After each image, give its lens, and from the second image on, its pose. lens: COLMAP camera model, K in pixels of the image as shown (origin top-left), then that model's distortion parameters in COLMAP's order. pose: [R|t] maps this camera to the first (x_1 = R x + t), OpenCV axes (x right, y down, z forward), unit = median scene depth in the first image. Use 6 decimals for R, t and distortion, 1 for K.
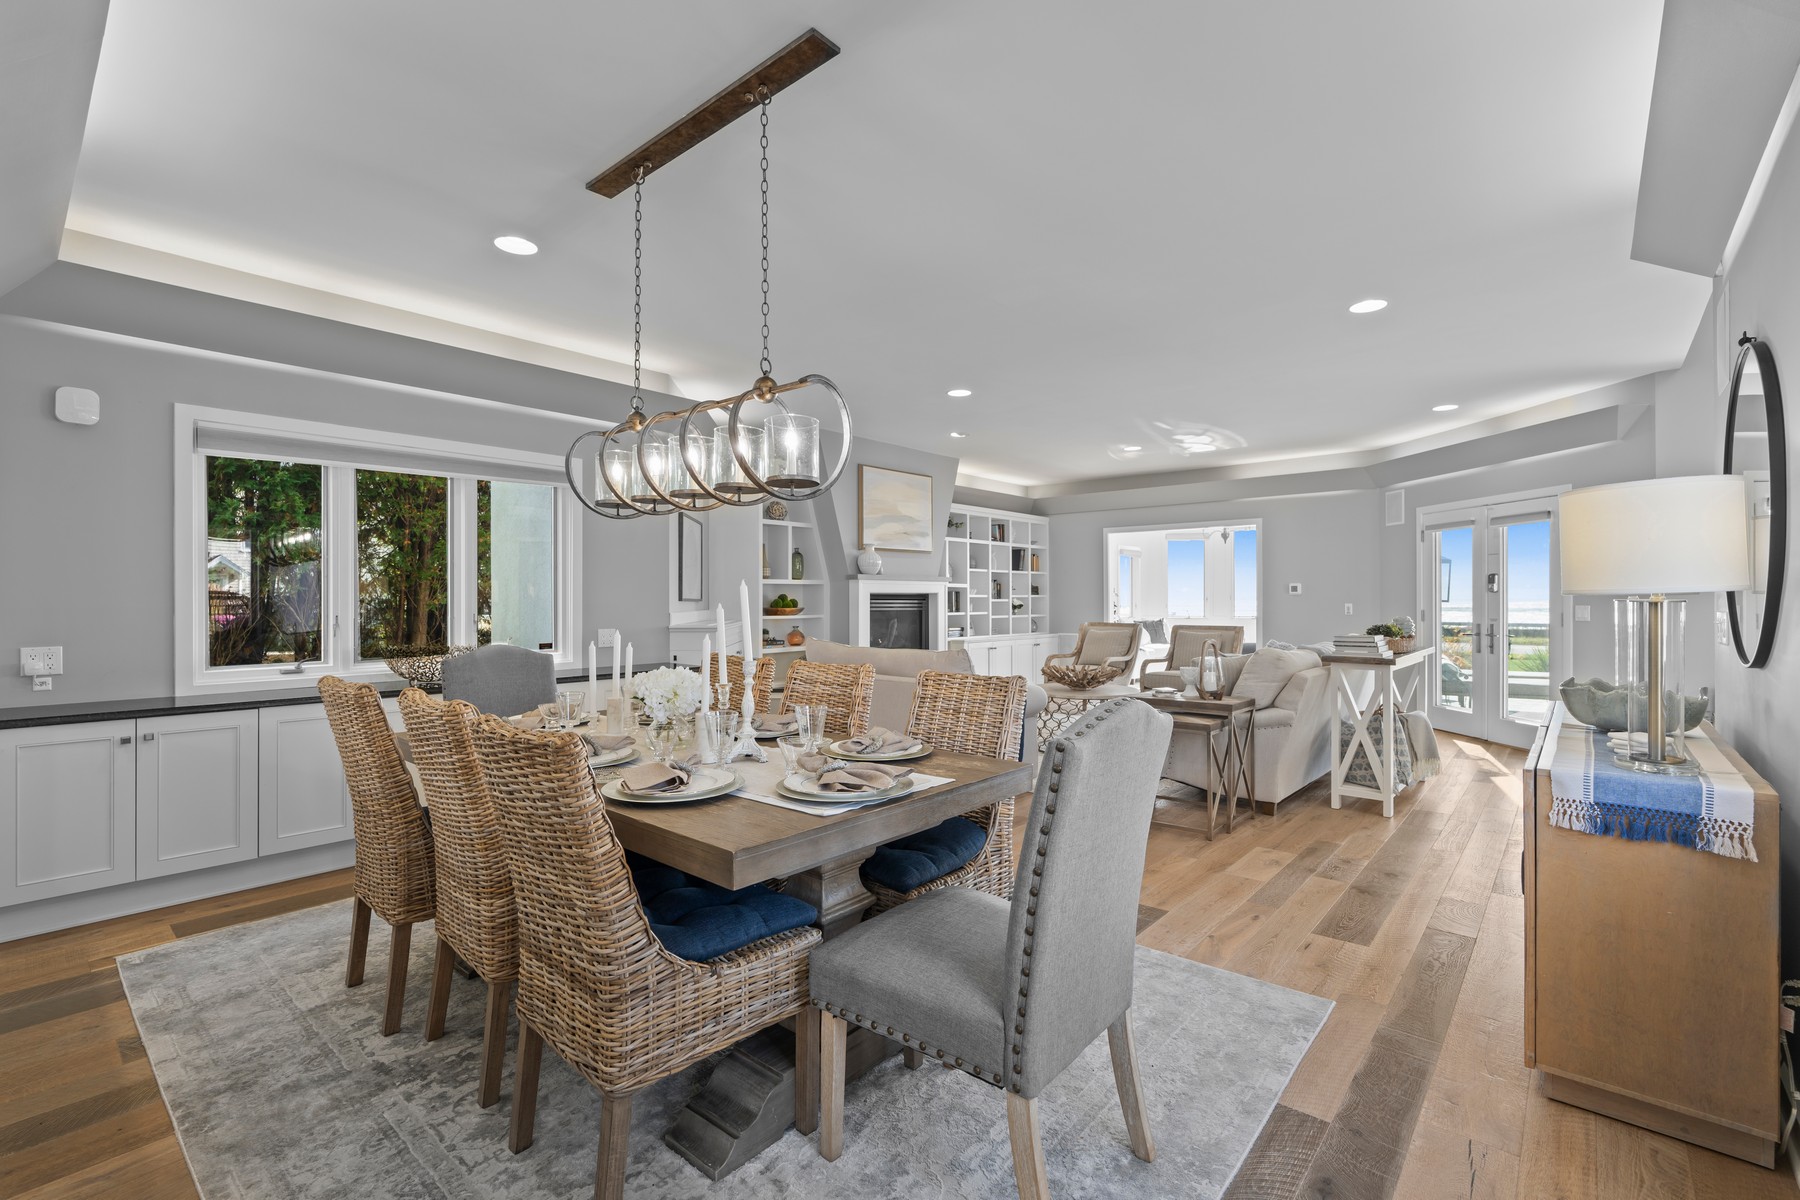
lens RADIAL K [[766.5, 0, 900.0], [0, 766.5, 600.0], [0, 0, 1]] dist [0.000161, -0.000196]
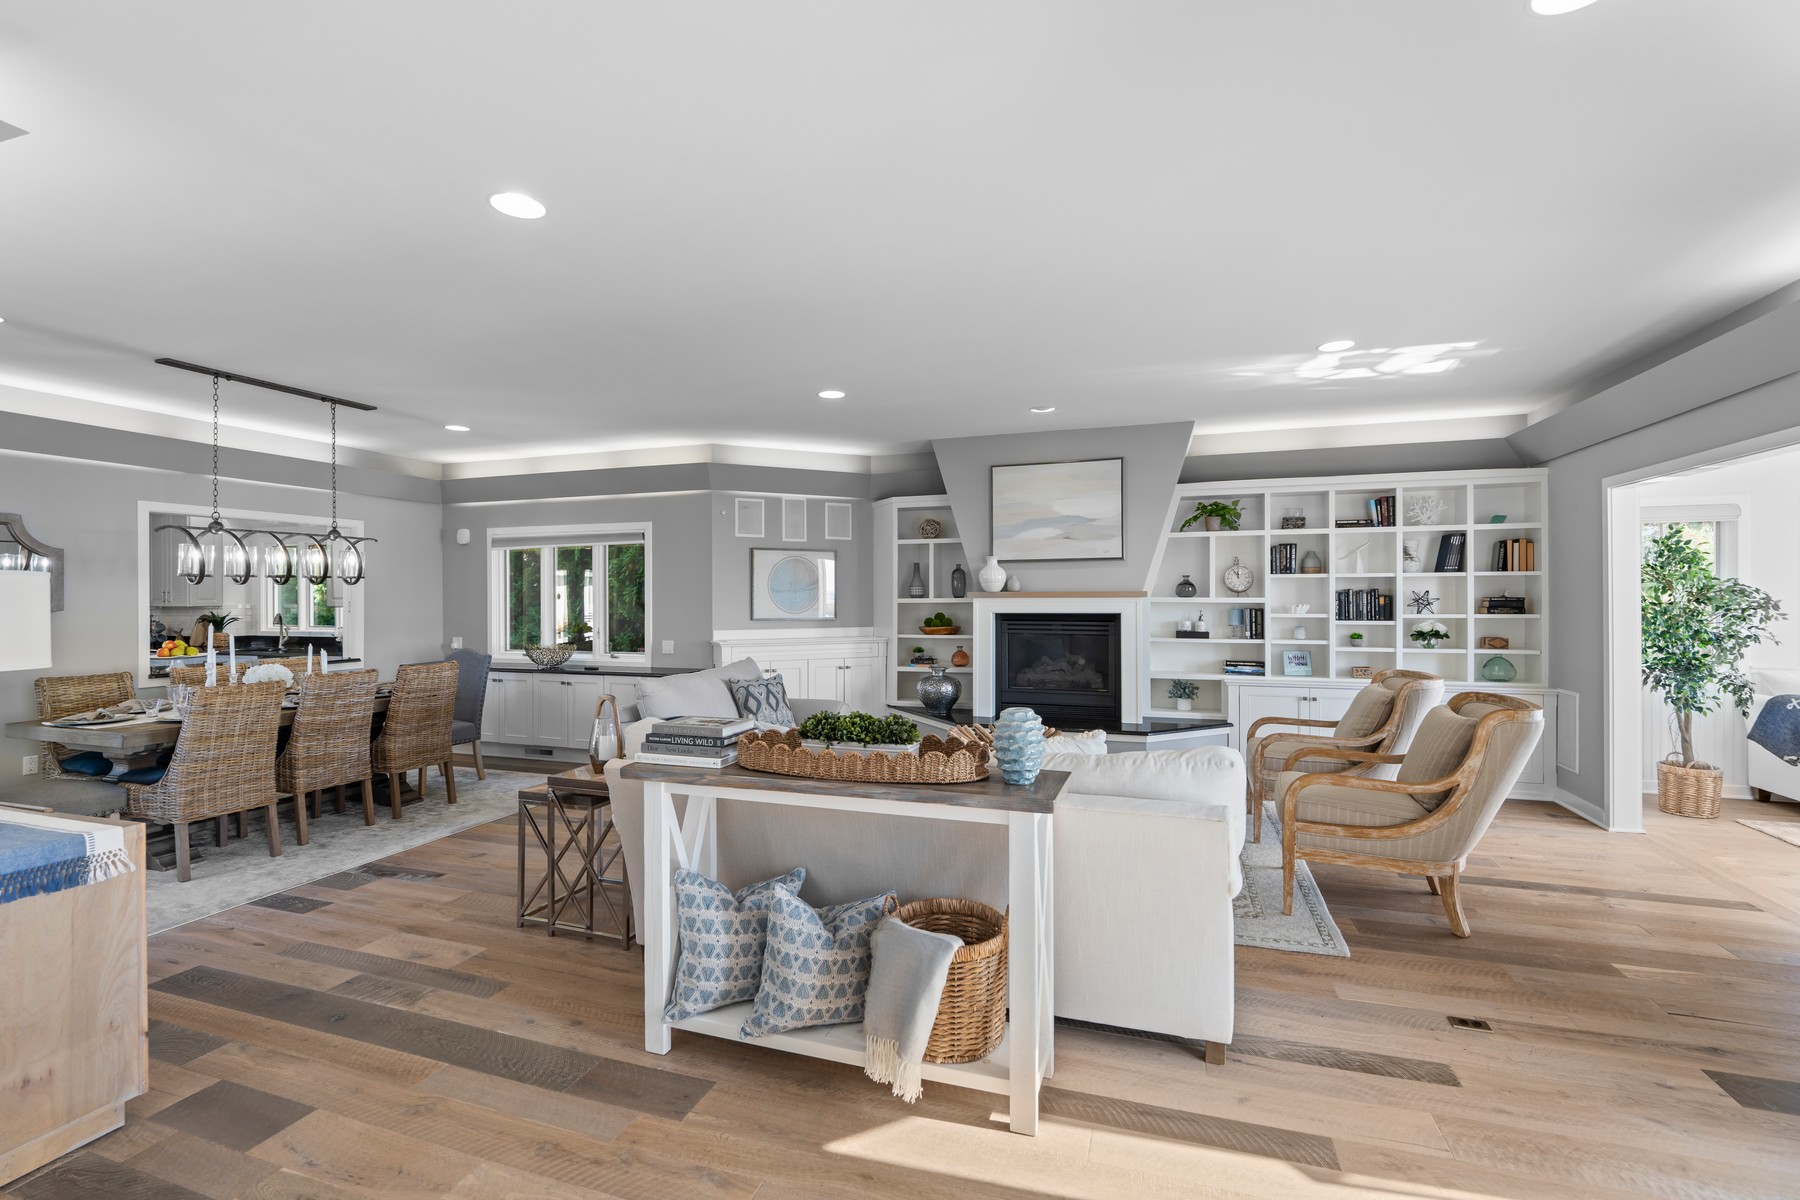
lens RADIAL K [[766.5, 0, 900.0], [0, 766.5, 600.0], [0, 0, 1]] dist [0.000161, -0.000196]
pose [[0.399858, 0.004504, -0.916566, 0.730144], [-0.000001, 0.999988, 0.004913, -0.028771], [0.916577, -0.001963, 0.399853, 0.565321]]
